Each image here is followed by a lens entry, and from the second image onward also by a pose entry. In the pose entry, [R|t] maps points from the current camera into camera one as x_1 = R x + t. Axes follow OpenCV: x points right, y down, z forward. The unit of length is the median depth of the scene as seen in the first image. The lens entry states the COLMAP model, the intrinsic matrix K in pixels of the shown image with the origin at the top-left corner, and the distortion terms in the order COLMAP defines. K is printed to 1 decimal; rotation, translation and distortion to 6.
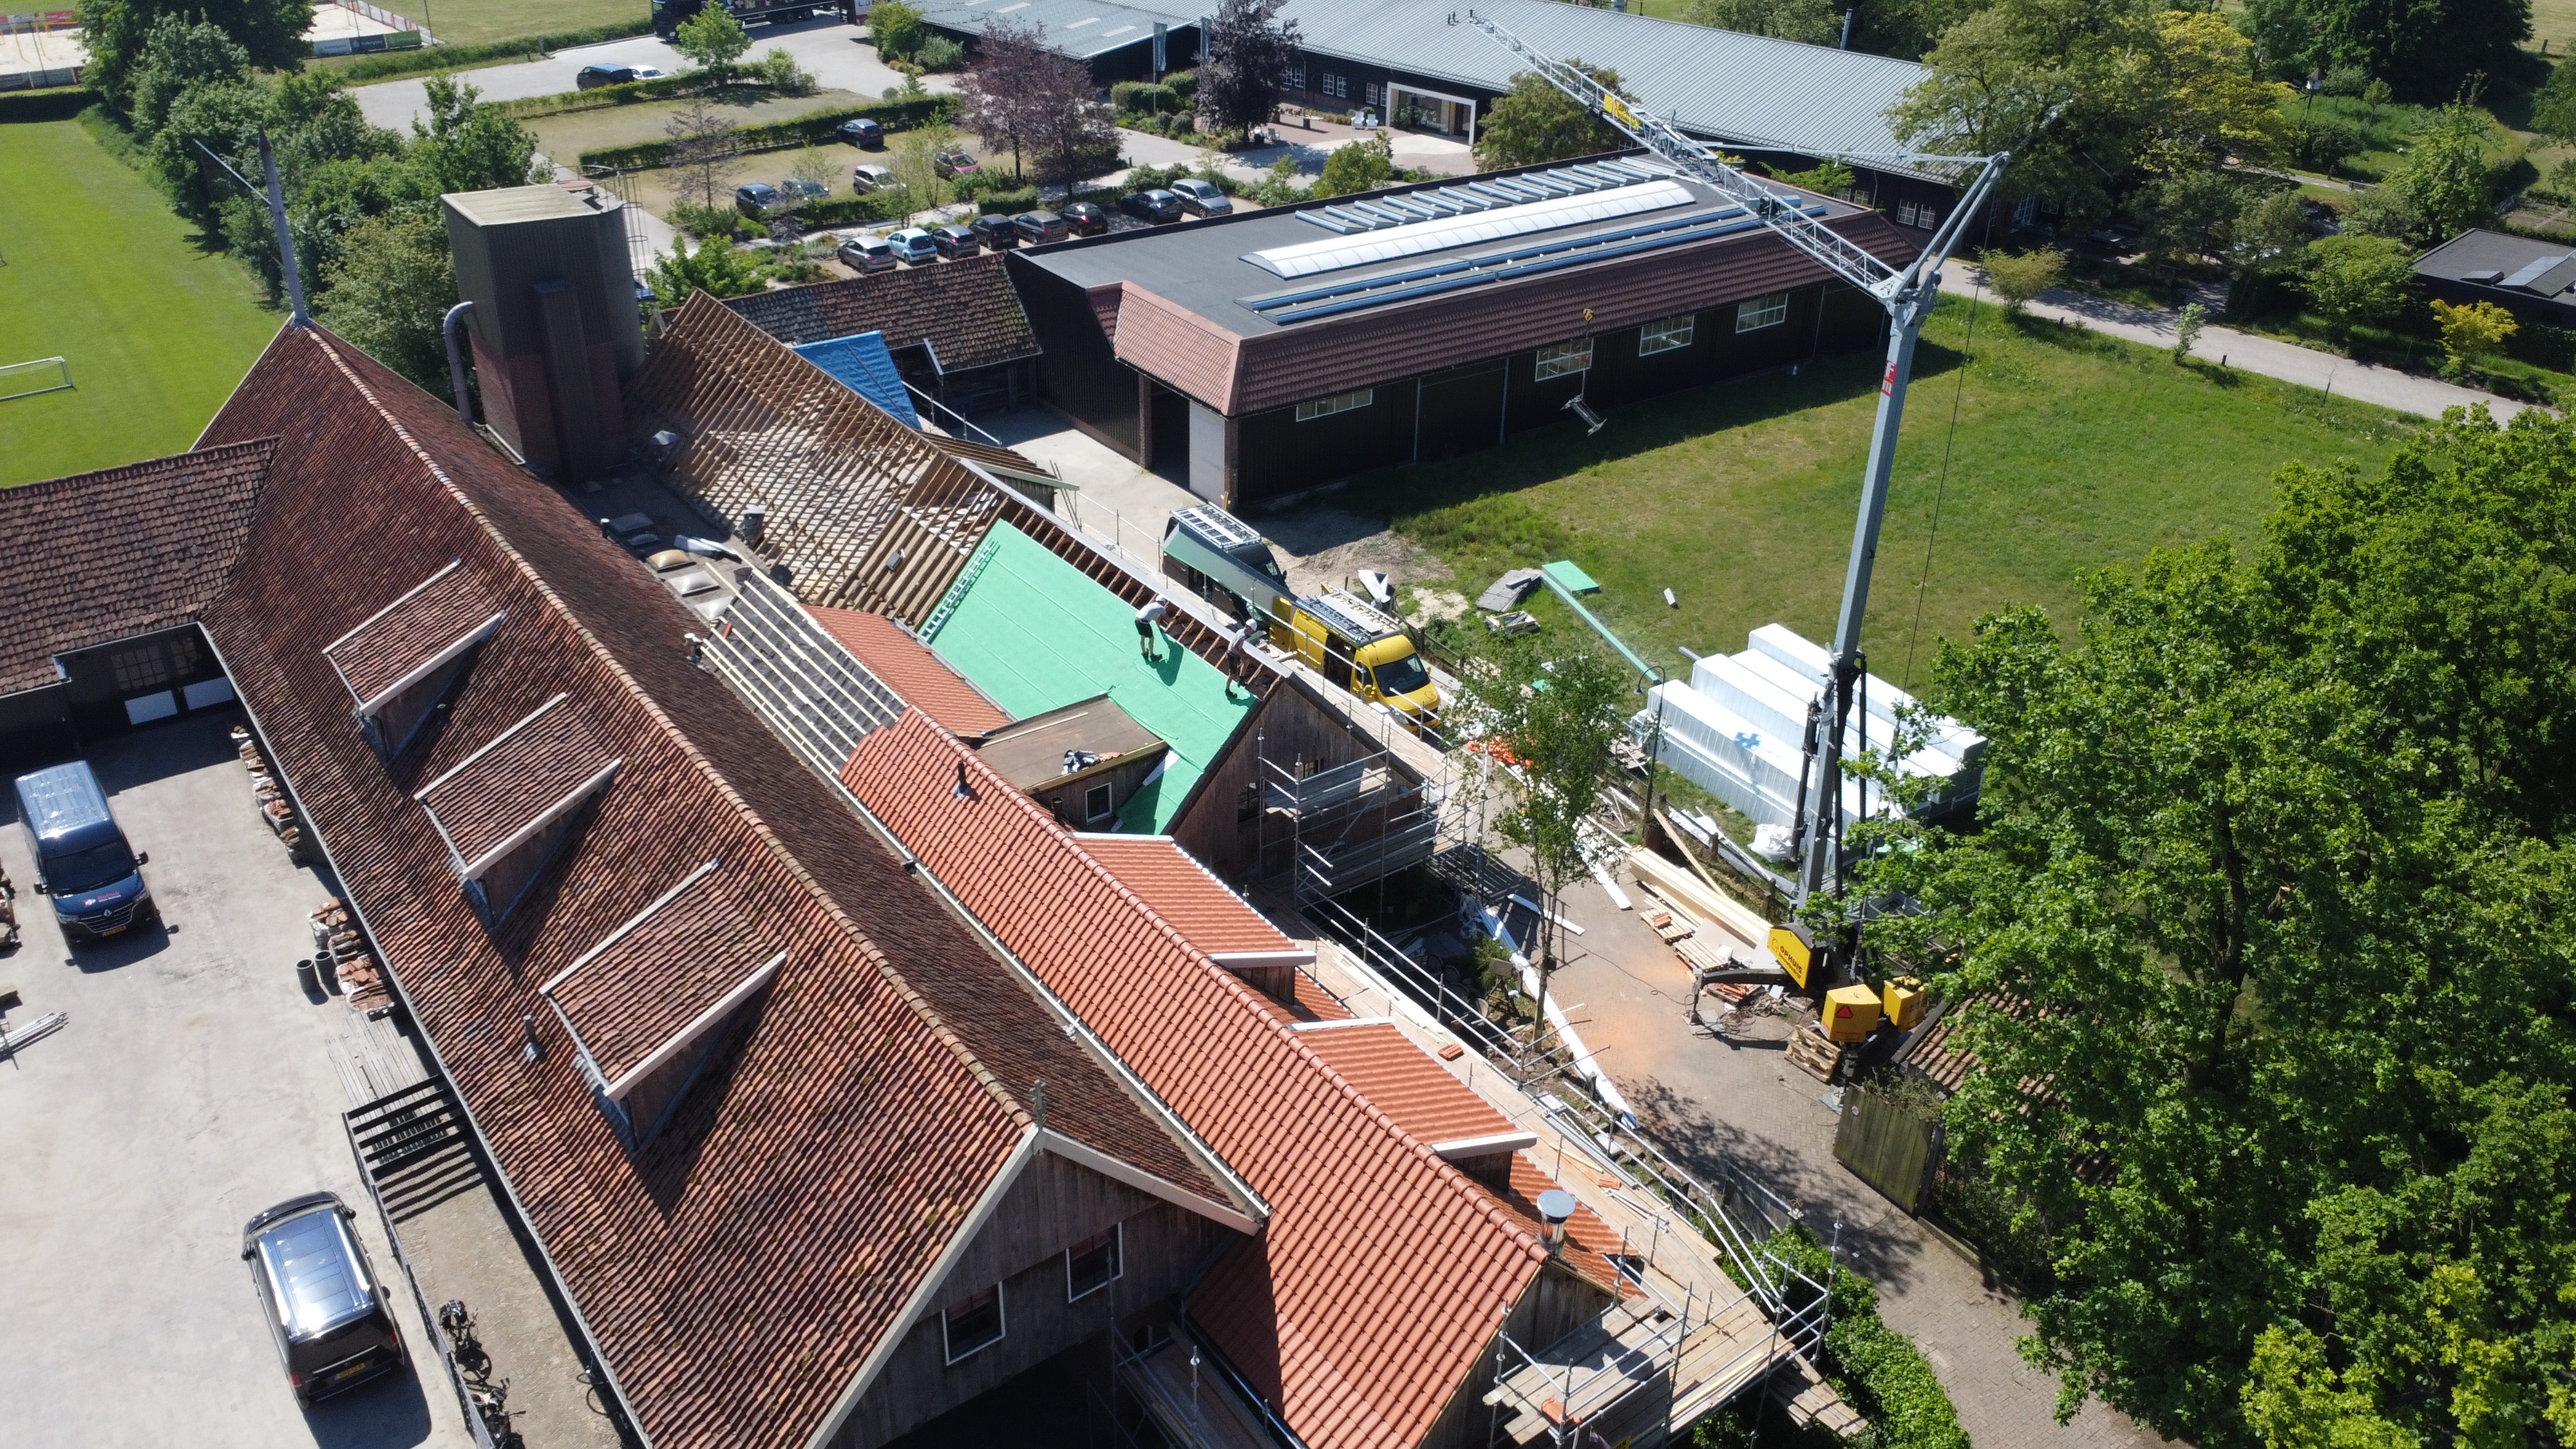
lens RADIAL K [[1927.0, 0, 1292.4], [0, 1927.0, 715.5], [0, 0, 1]] dist [0.004092, -0.004269]
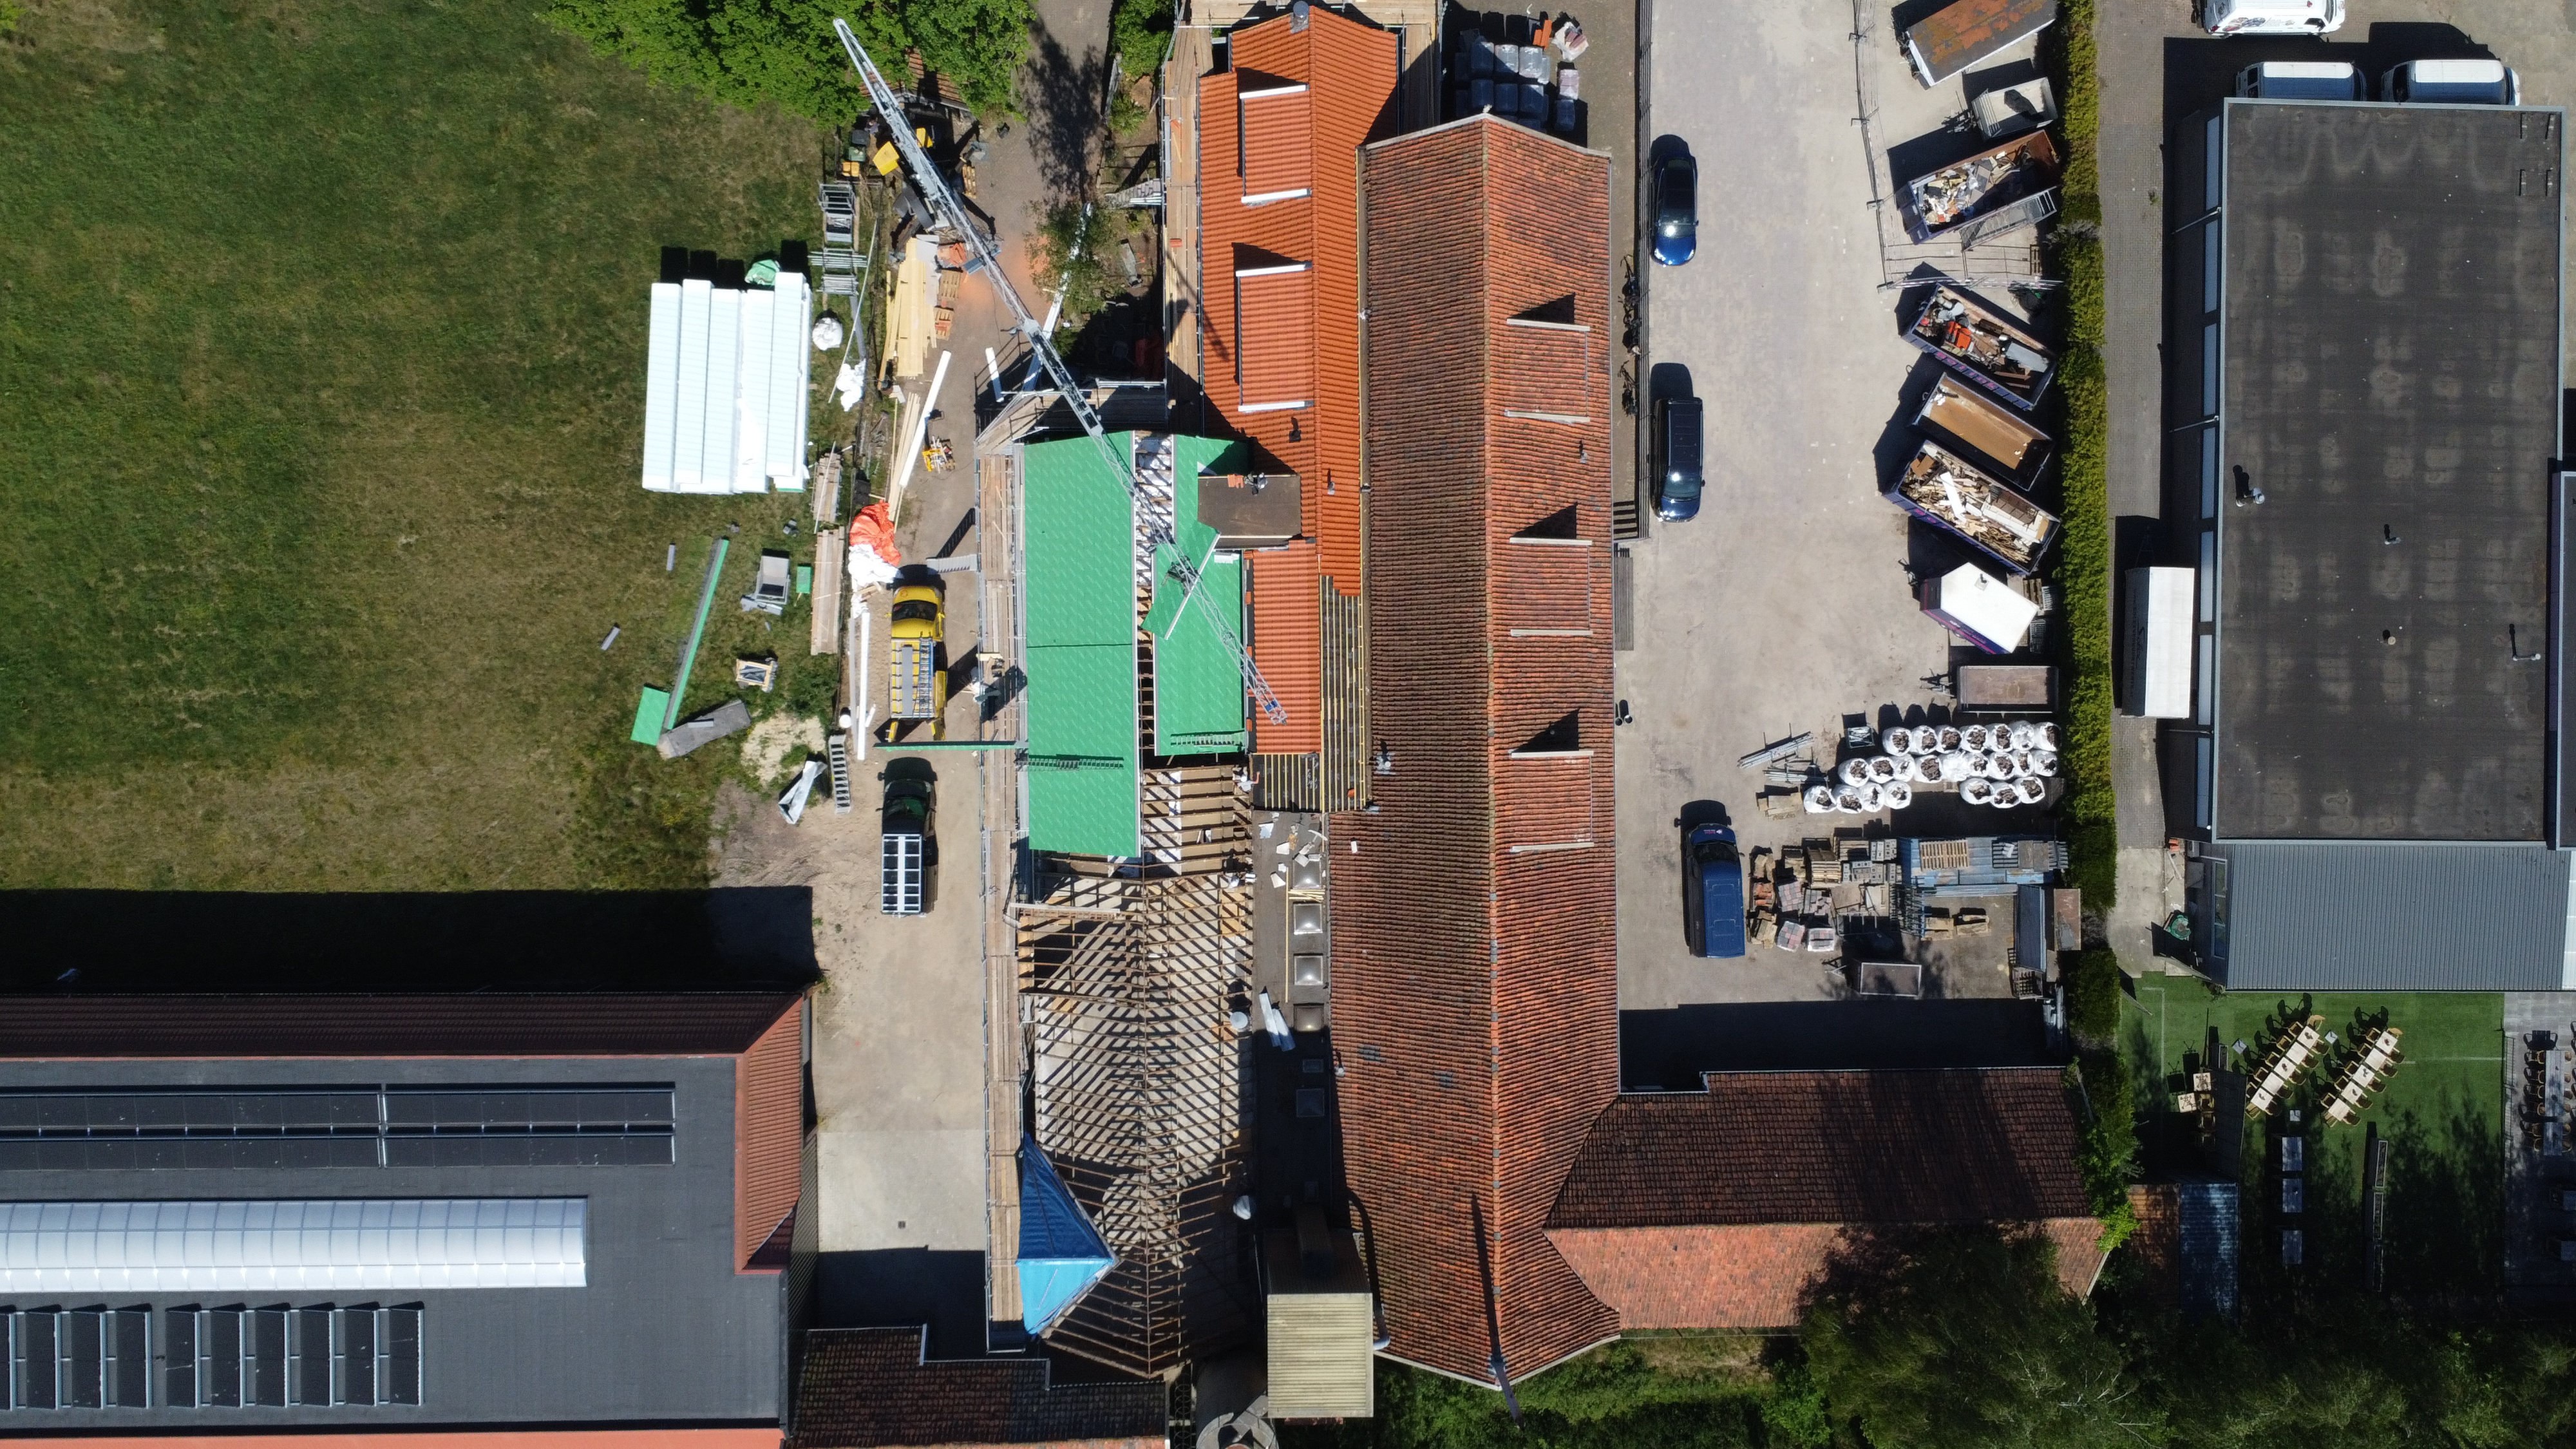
lens RADIAL K [[1927.0, 0, 1288.5], [0, 1927.0, 704.7], [0, 0, 1]] dist [0.004092, -0.004269]
pose [[-0.808632, -0.584840, -0.063844, -0.107686], [0.229723, -0.413792, 0.880911, -1.175223], [-0.541610, 0.697667, 0.468957, 0.256171]]
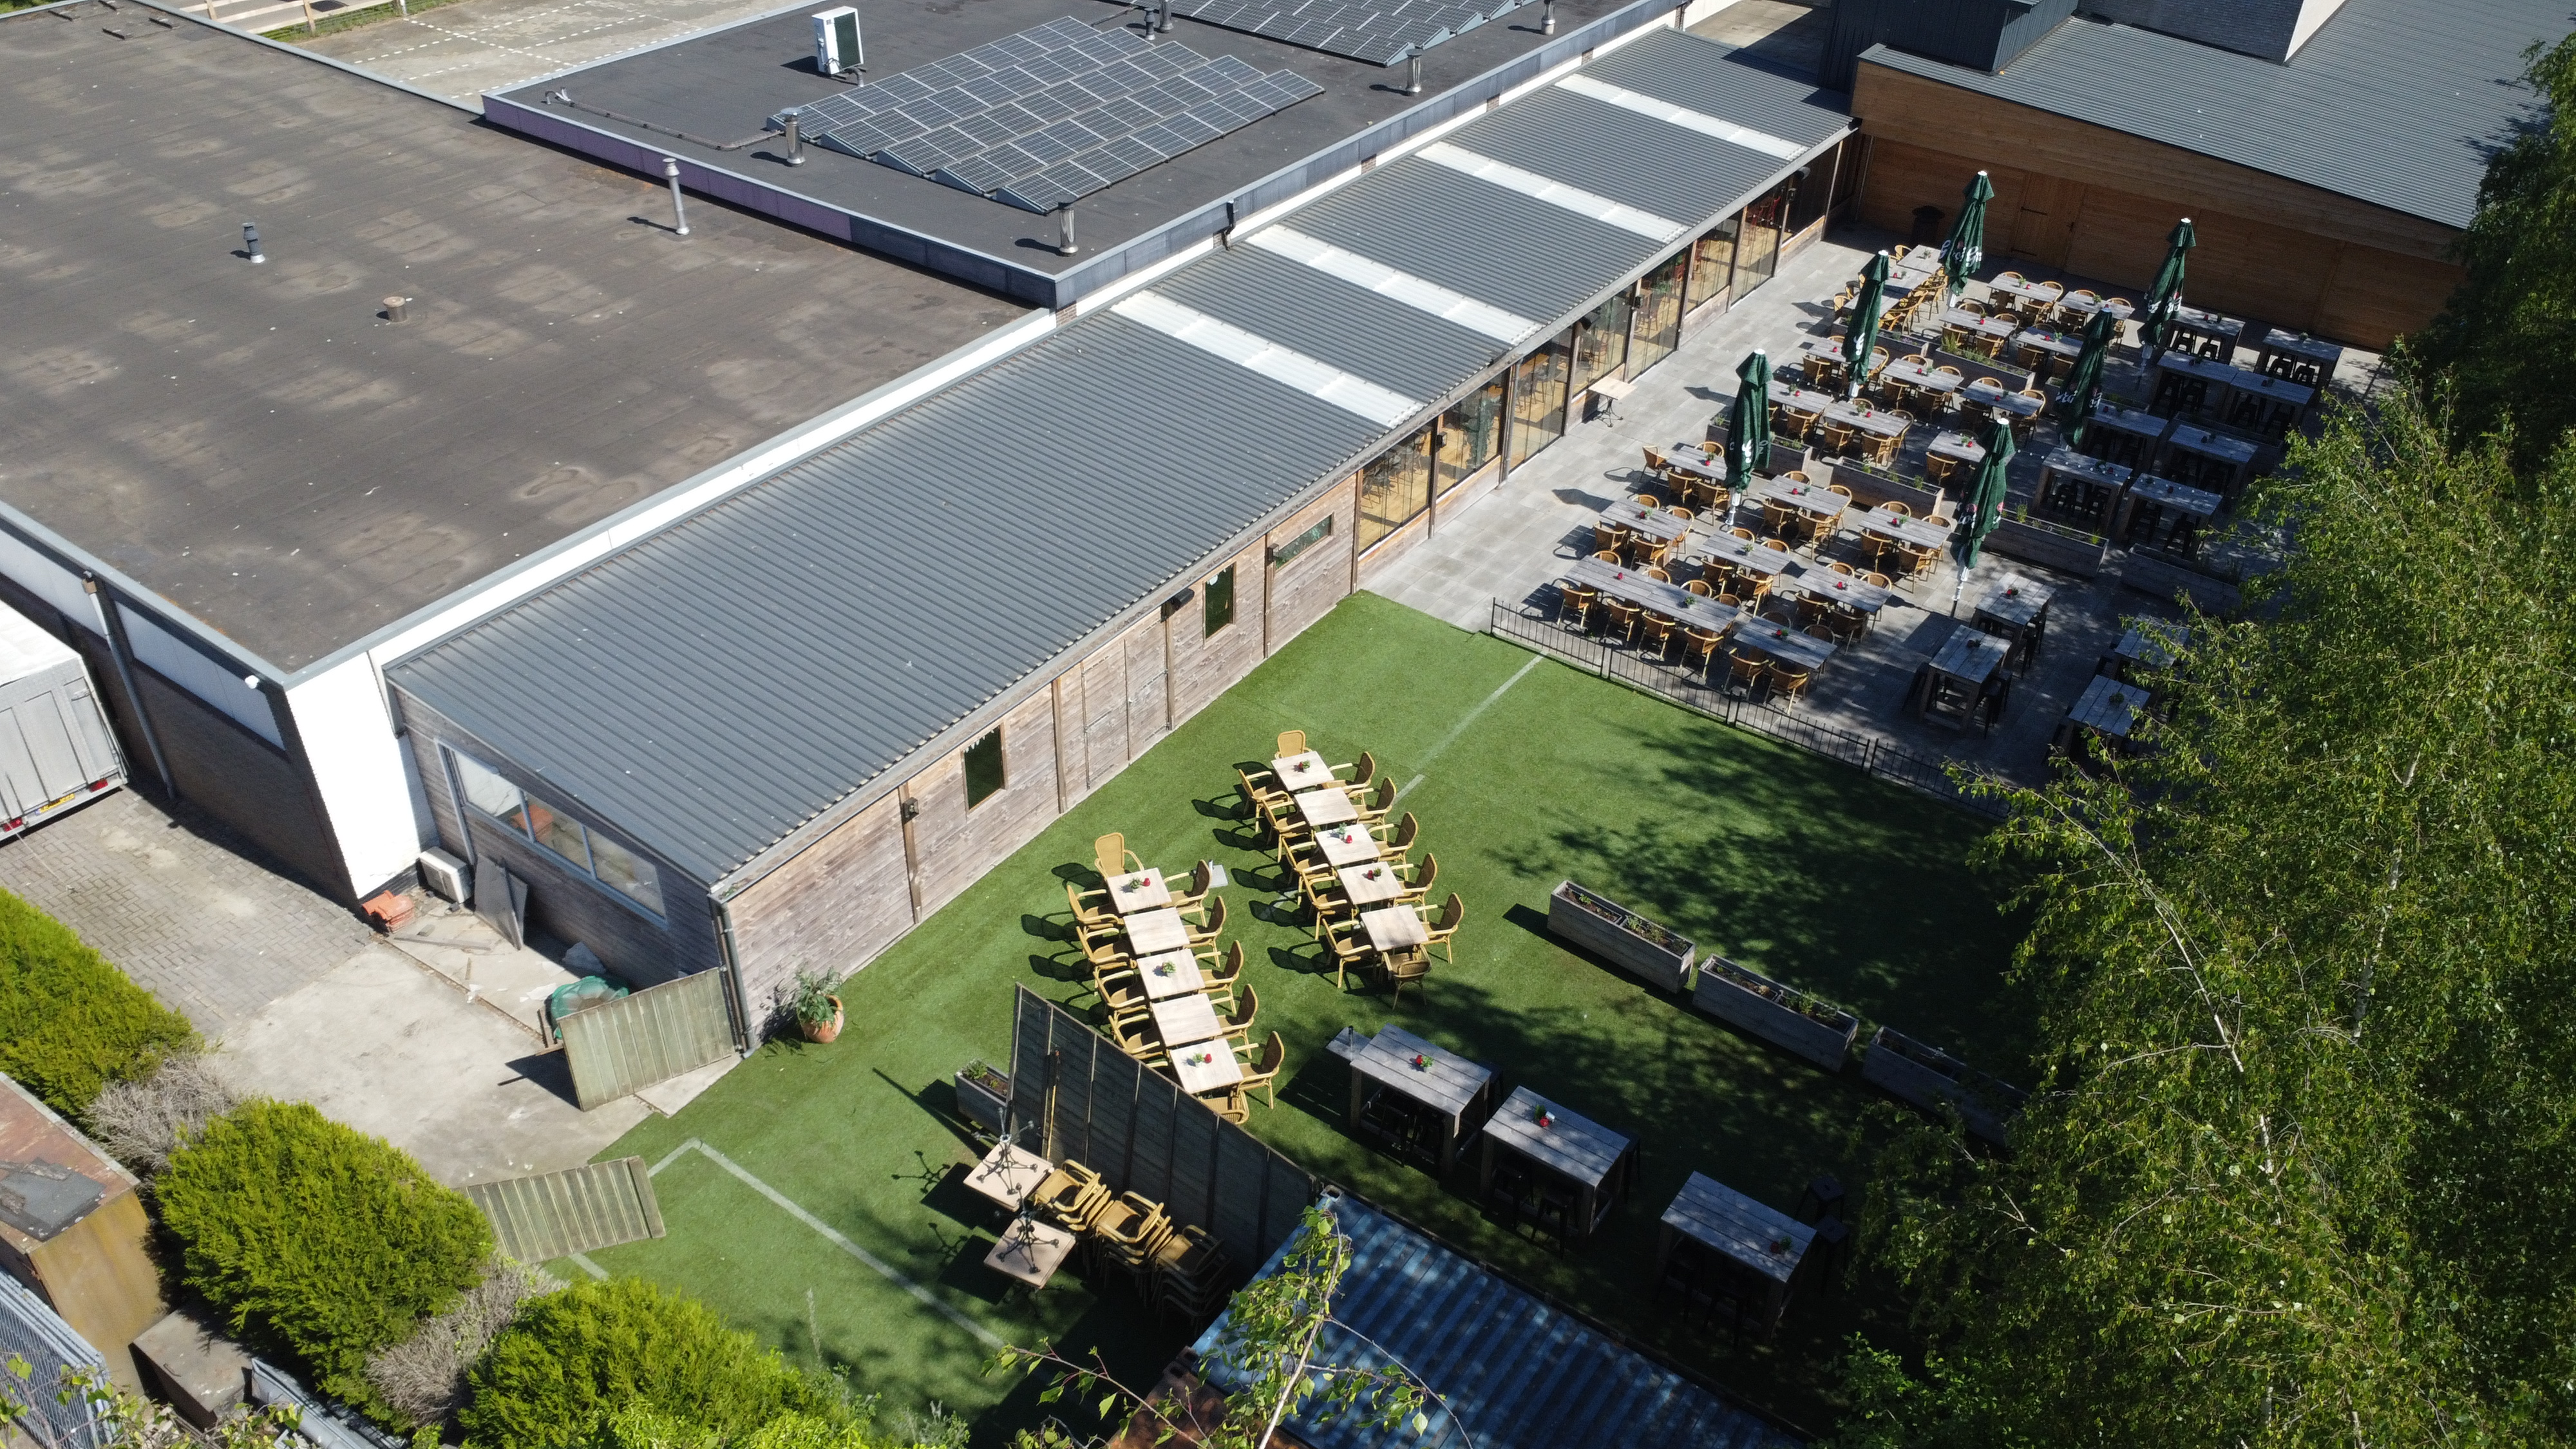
lens RADIAL K [[1927.0, 0, 1280.7], [0, 1927.0, 716.7], [0, 0, 1]] dist [0.004092, -0.004269]
pose [[-0.942747, 0.161600, -0.291743, -0.852229], [-0.195766, 0.440072, 0.876363, -0.266033], [0.270008, 0.883302, -0.383240, 0.823667]]
